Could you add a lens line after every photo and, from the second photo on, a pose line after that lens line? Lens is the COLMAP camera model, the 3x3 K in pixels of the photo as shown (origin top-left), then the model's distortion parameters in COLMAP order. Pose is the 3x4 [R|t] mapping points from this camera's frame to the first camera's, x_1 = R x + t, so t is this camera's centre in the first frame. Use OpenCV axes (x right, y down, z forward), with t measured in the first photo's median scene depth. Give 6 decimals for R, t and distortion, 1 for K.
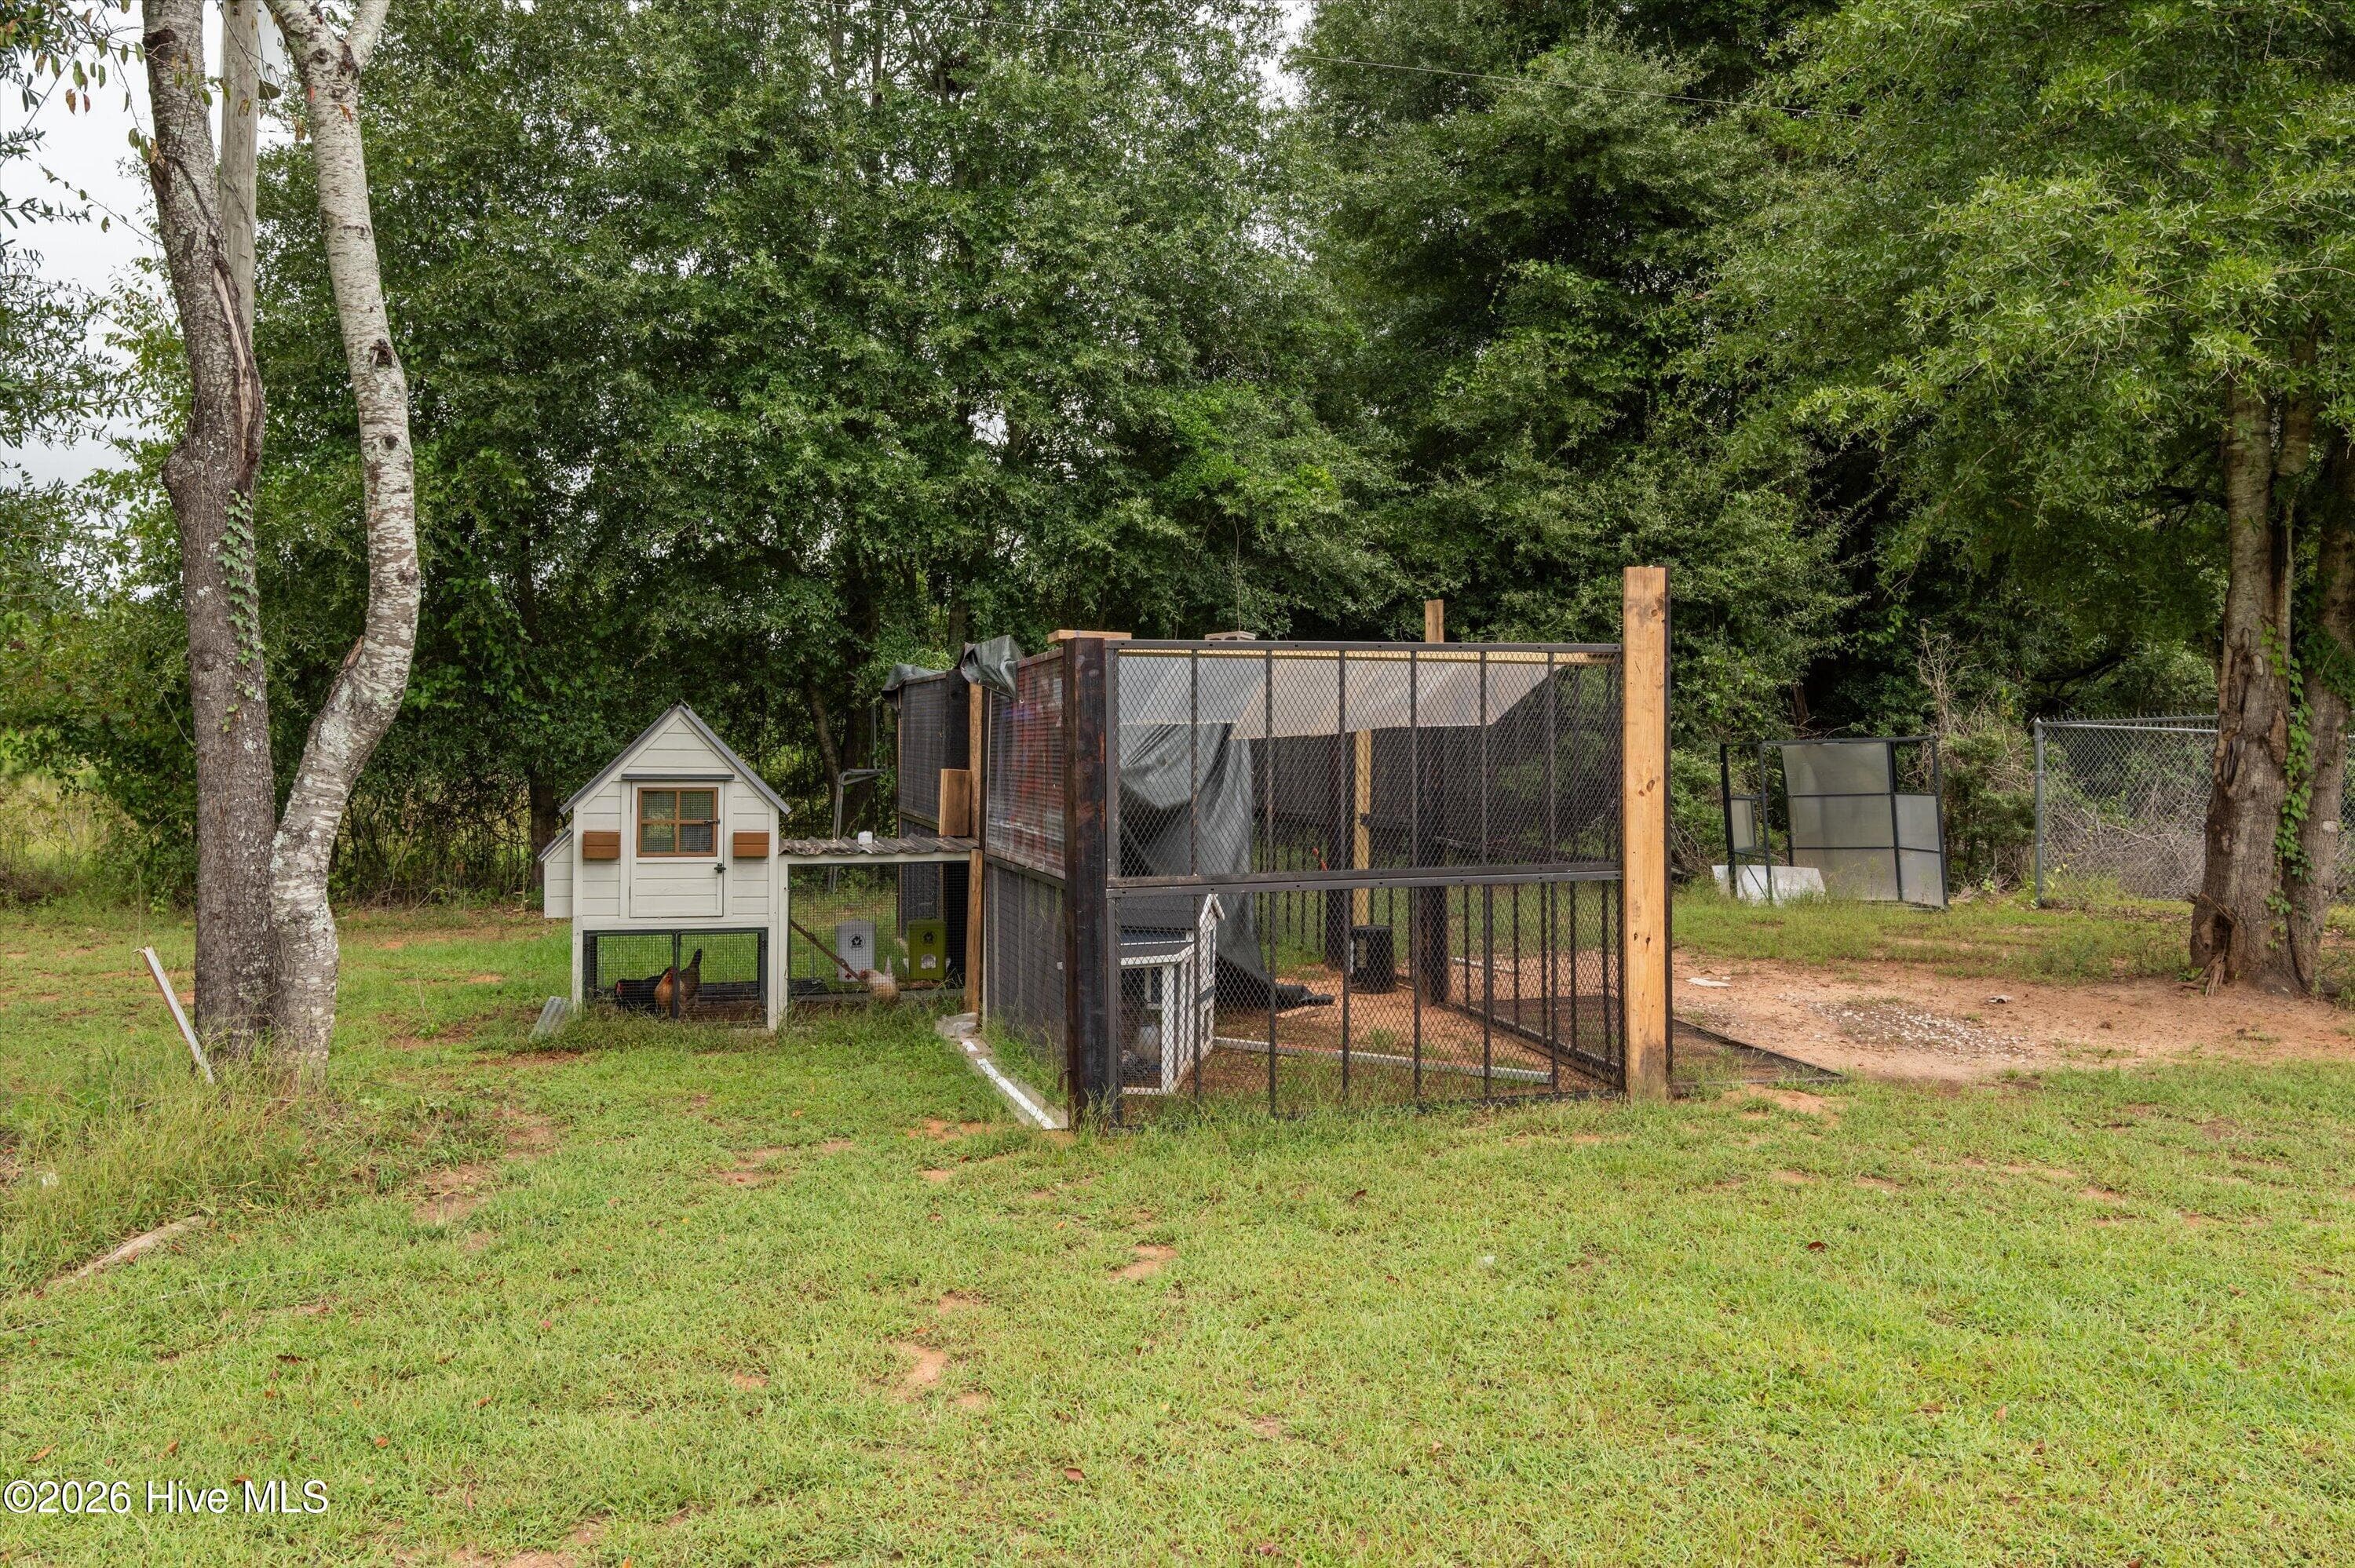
lens RADIAL K [[1728.3, 0, 1205.1], [0, 1728.3, 783.8], [0, 0, 1]] dist [0.001901, 0.000850]
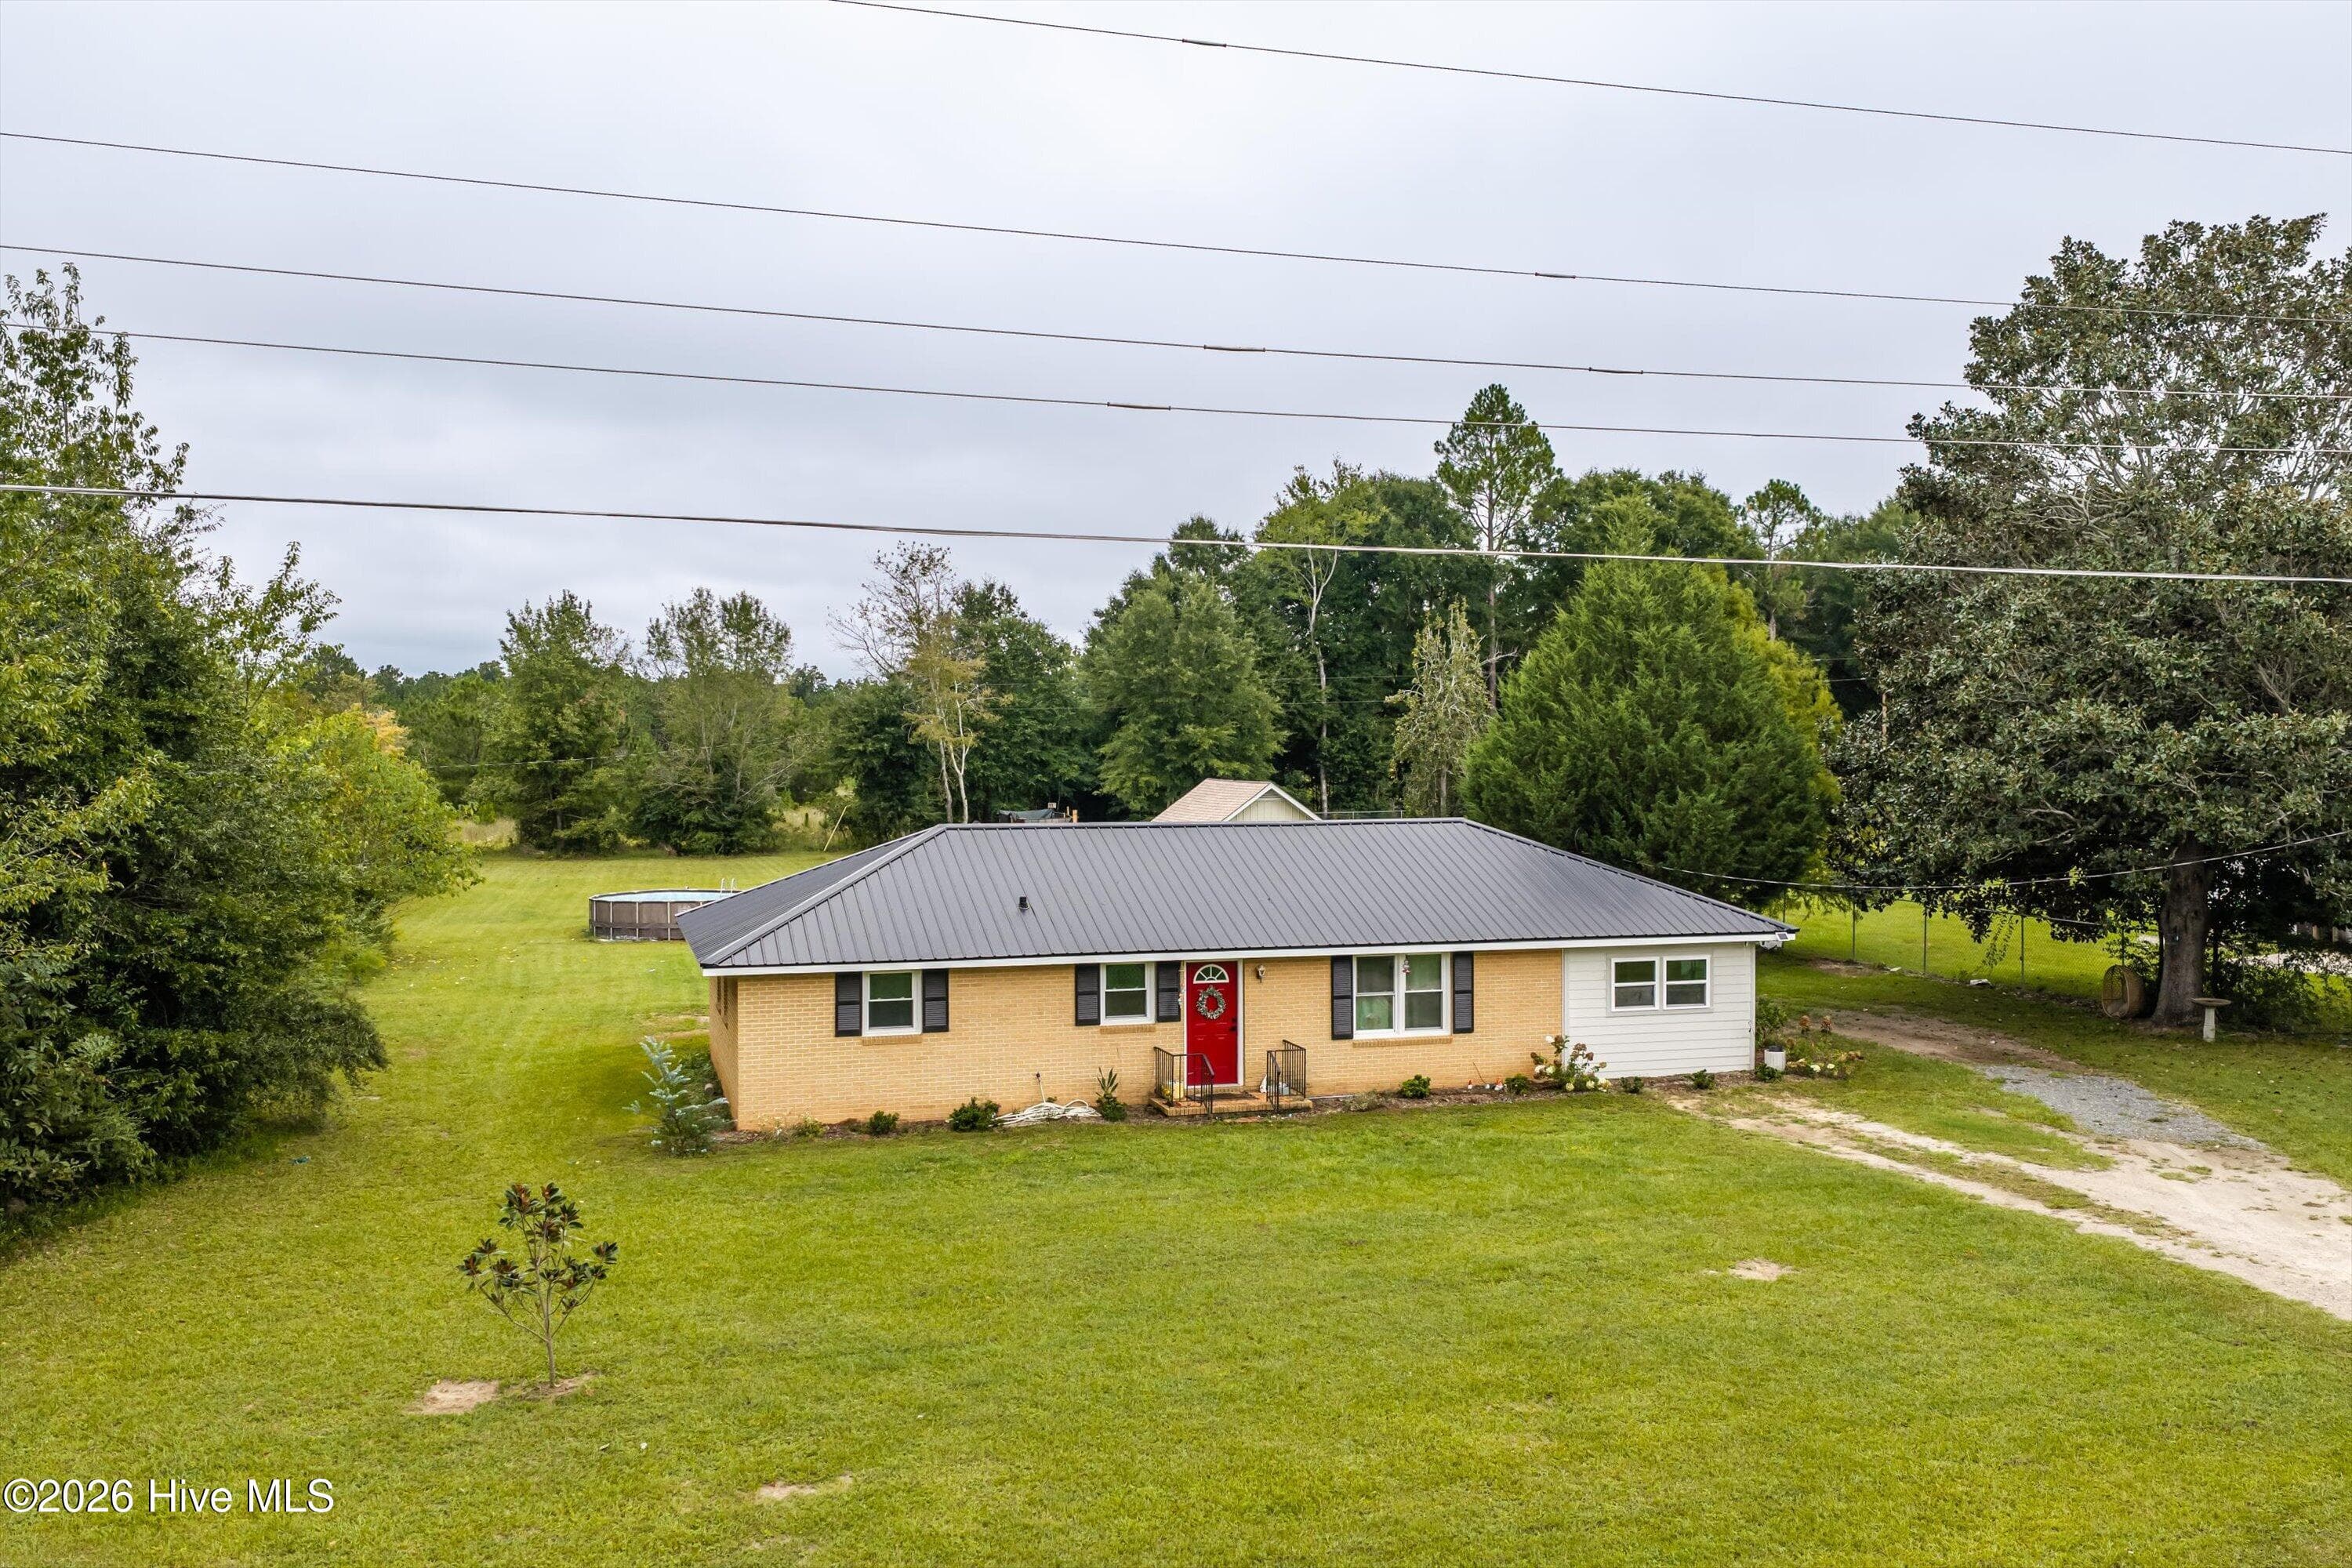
lens RADIAL K [[1944.7, 0, 1181.7], [0, 1944.7, 788.1], [0, 0, 1]] dist [0.009303, -0.006862]
pose [[0.999205, -0.012453, -0.037861, 0.631550], [0.012626, 0.999911, 0.004332, -0.139538], [0.037803, -0.004806, 0.999274, -5.050426]]
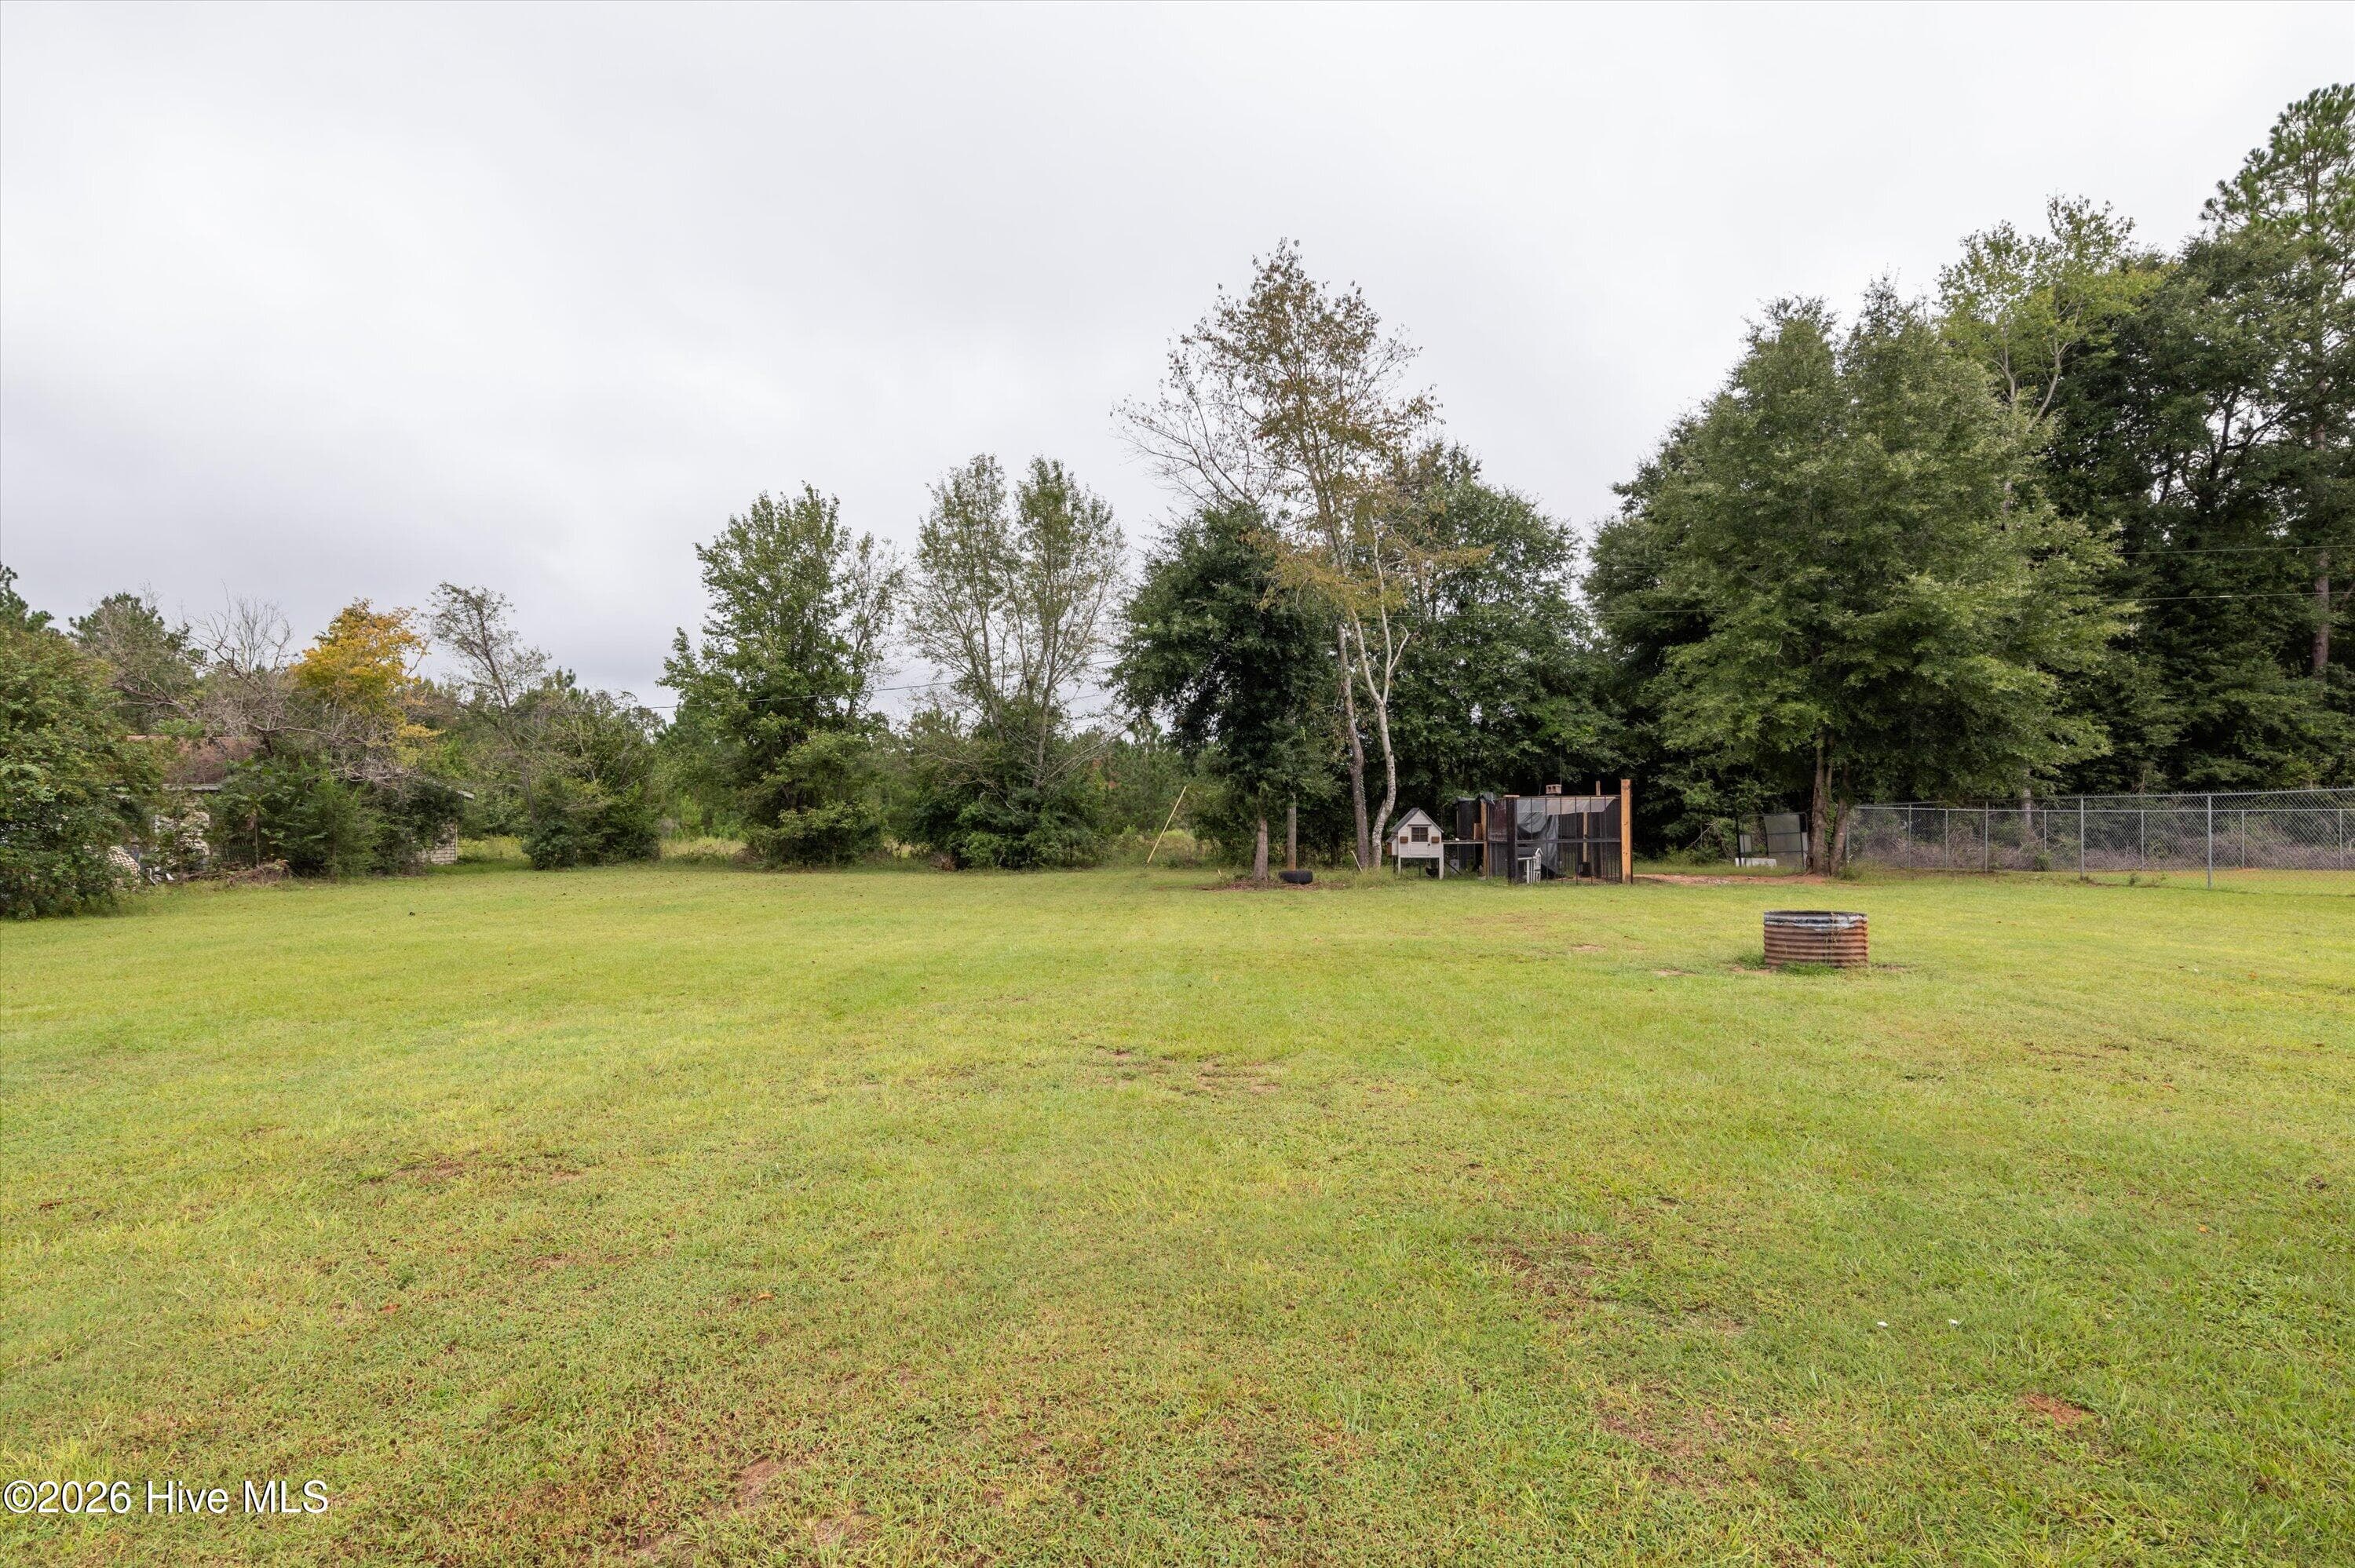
lens RADIAL K [[1144.8, 0, 1180.8], [0, 1144.8, 827.2], [0, 0, 1]] dist [-0.011458, 0.000256]
pose [[0.940059, -0.009672, -0.340875, 0.078174], [0.002409, 0.999761, -0.021725, 0.037713], [0.341004, 0.019602, 0.939858, -1.181142]]
